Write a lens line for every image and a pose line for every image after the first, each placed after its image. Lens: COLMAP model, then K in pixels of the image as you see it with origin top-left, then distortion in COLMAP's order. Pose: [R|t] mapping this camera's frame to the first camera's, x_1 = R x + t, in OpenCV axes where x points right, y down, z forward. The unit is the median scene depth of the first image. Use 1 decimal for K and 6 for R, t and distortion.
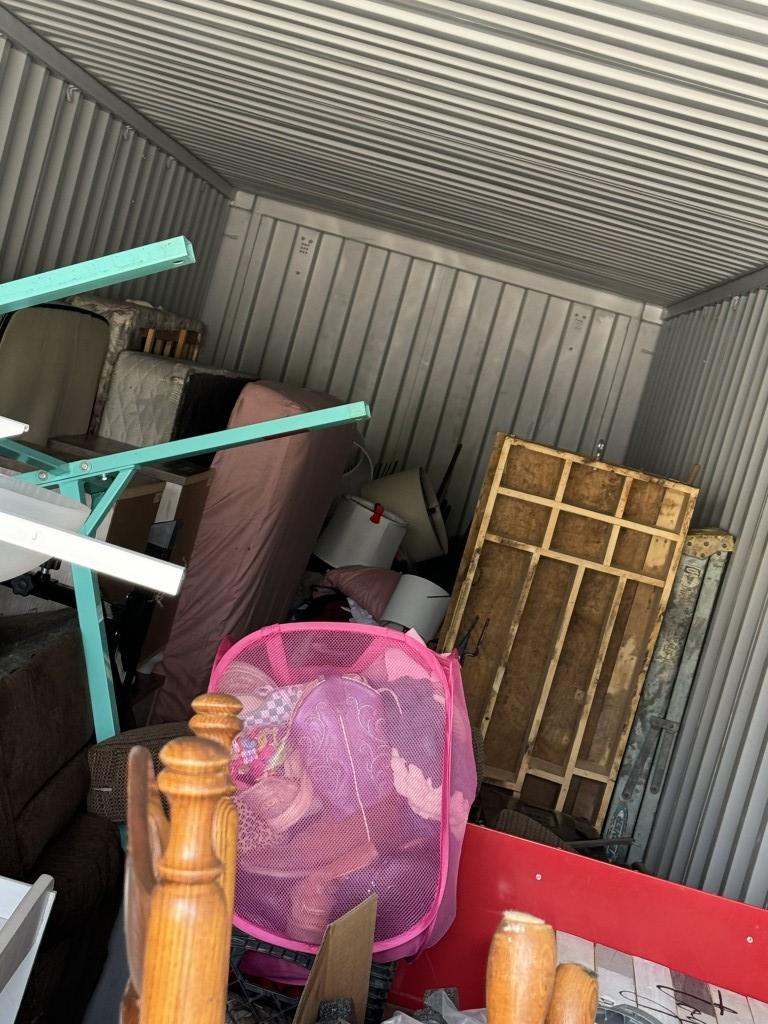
lens RADIAL K [[2192.1, 0, 384.0], [0, 2192.1, 512.0], [0, 0, 1]] dist [0.170264, -0.416496]
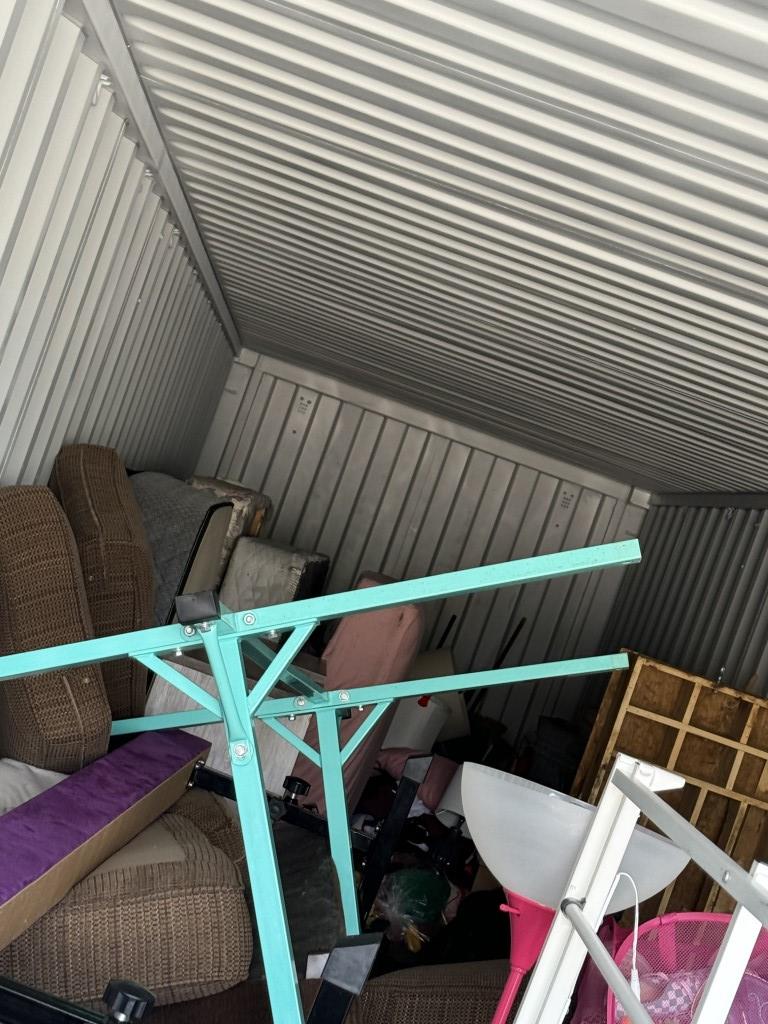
lens RADIAL K [[2192.1, 0, 384.0], [0, 2192.1, 512.0], [0, 0, 1]] dist [0.170264, -0.416496]
pose [[0.993981, 0.070667, 0.083716, -0.140091], [-0.066248, 0.996317, -0.054447, -0.034663], [-0.087255, 0.048573, 0.995001, -0.010226]]
